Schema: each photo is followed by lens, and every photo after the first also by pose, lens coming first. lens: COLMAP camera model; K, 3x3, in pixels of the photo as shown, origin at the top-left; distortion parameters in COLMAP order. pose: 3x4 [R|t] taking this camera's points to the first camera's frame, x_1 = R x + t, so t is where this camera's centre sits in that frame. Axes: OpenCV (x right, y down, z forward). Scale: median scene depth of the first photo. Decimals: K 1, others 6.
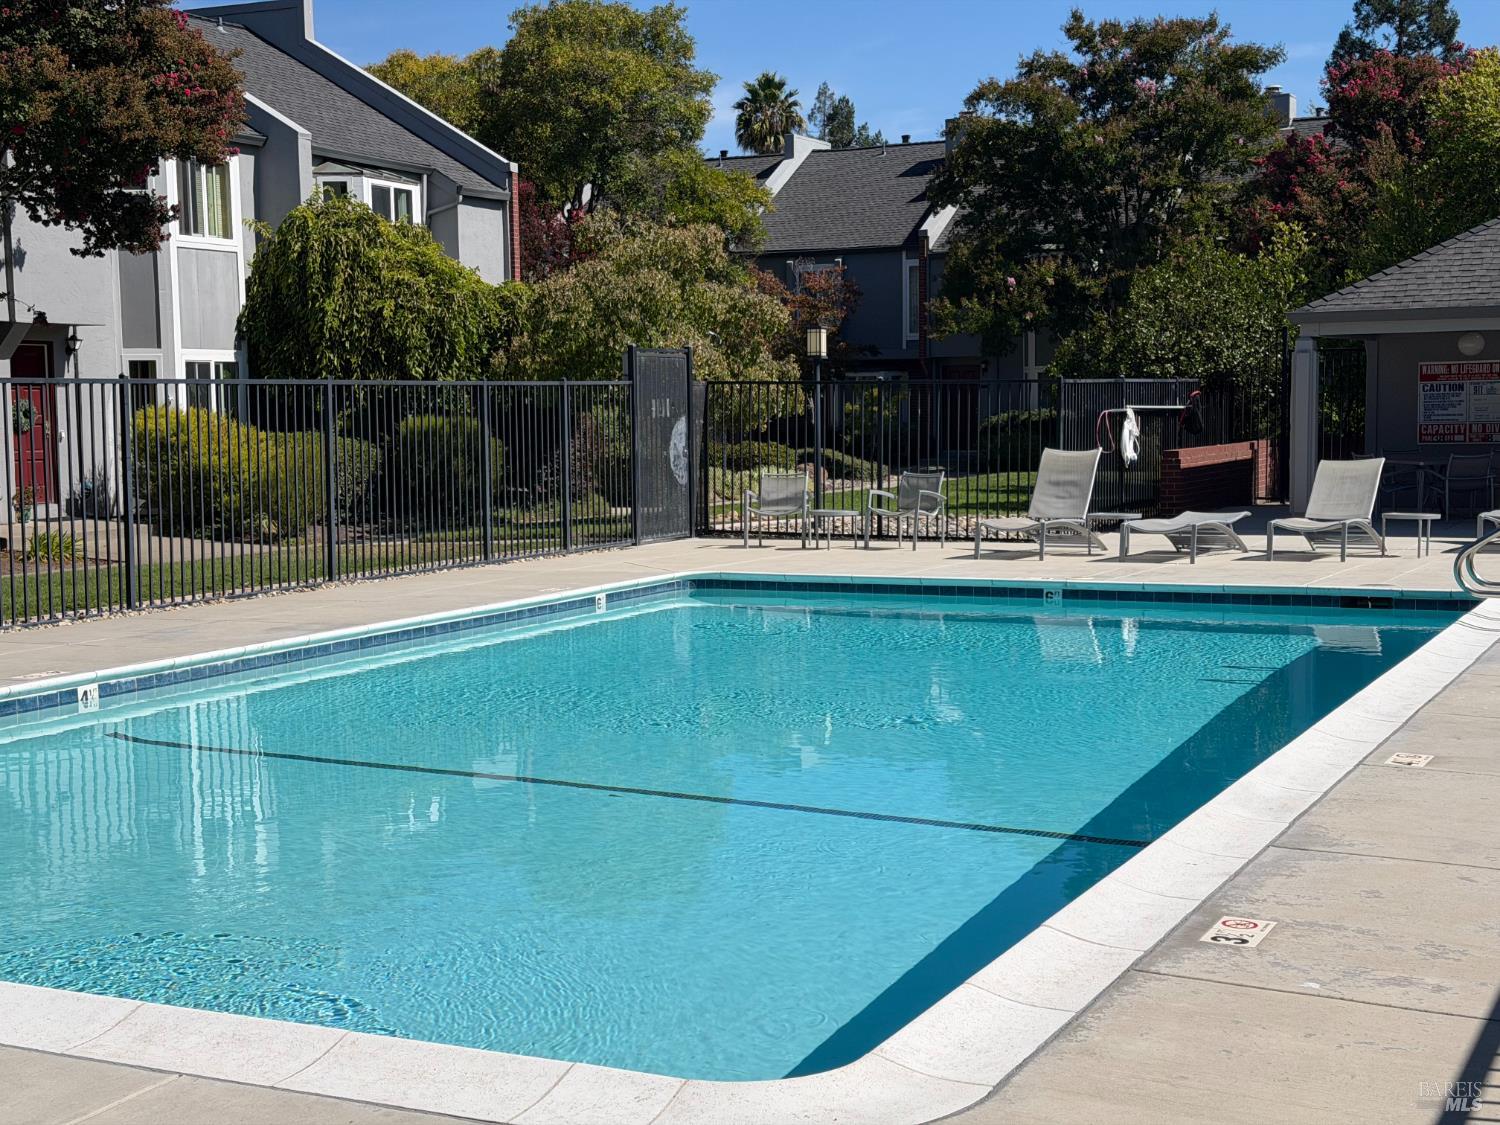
lens RADIAL K [[2055.8, 0, 750.0], [0, 2055.8, 562.5], [0, 0, 1]] dist [0.261494, -0.006206]
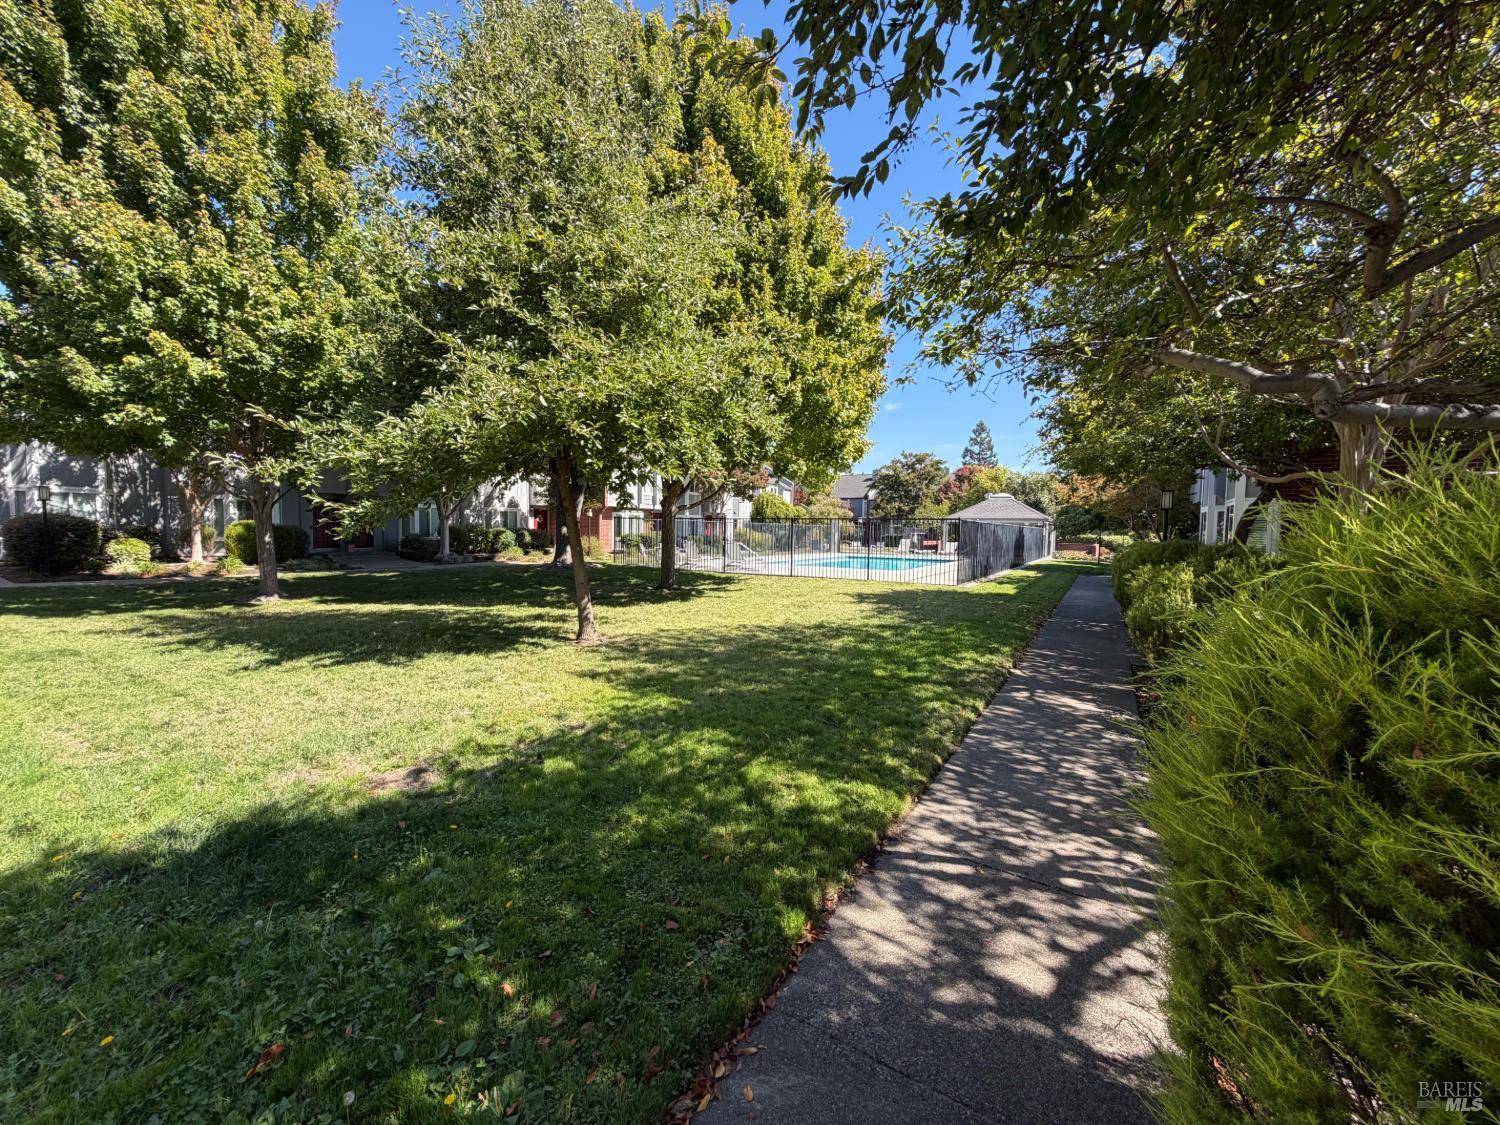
lens RADIAL K [[604.4, 0, 750.0], [0, 604.4, 562.5], [0, 0, 1]] dist [-0.000044, 0.000000]
pose [[0.996310, 0.038483, -0.076718, -0.083917], [-0.040466, 0.998881, -0.024463, 0.038719], [0.075691, 0.027477, 0.996753, -0.416753]]
